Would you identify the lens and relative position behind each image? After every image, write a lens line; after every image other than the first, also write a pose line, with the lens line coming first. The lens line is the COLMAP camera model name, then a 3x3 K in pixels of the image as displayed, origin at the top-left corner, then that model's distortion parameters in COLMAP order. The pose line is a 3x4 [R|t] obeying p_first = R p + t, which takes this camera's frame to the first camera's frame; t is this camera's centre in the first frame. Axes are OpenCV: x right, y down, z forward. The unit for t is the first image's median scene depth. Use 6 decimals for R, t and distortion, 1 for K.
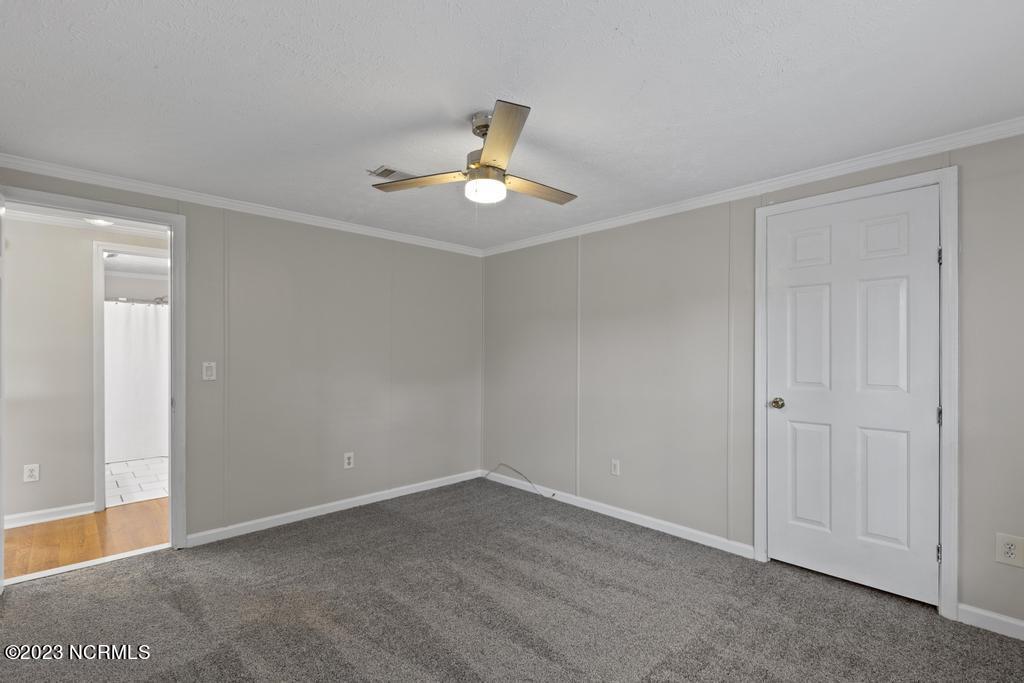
lens RADIAL K [[476.7, 0, 513.9], [0, 476.7, 346.4], [0, 0, 1]] dist [0.000174, 0.000386]
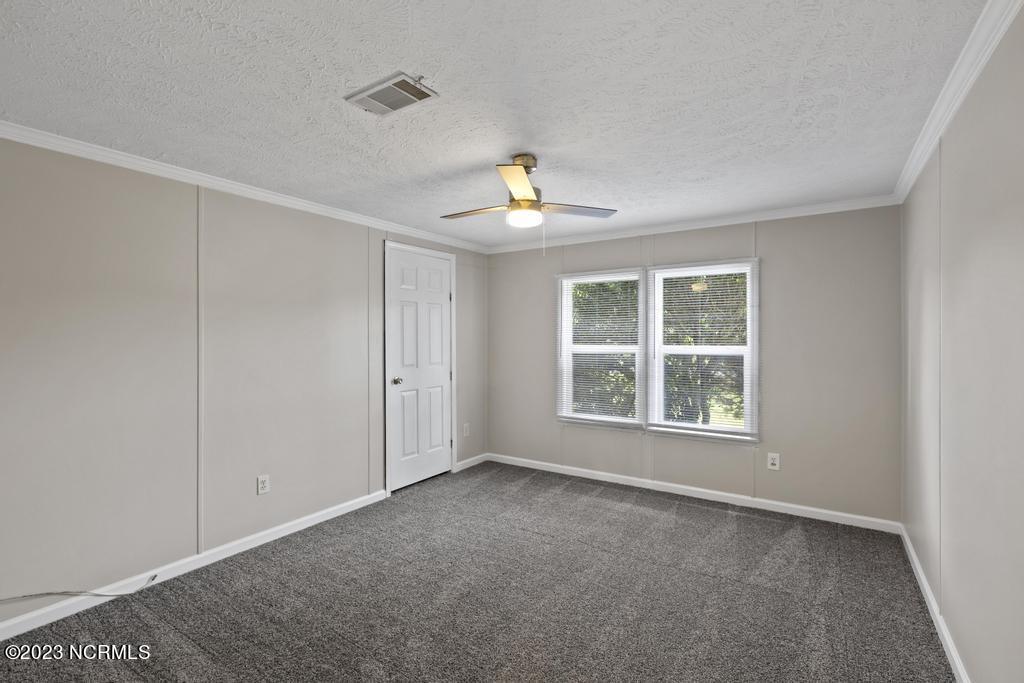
lens RADIAL K [[466.0, 0, 521.0], [0, 466.0, 343.6], [0, 0, 1]] dist [-0.001191, -0.000211]
pose [[-0.232162, -0.008702, 0.972638, -0.947125], [0.001760, 0.999955, 0.009367, -0.006444], [-0.972675, 0.003887, -0.232137, 1.008890]]
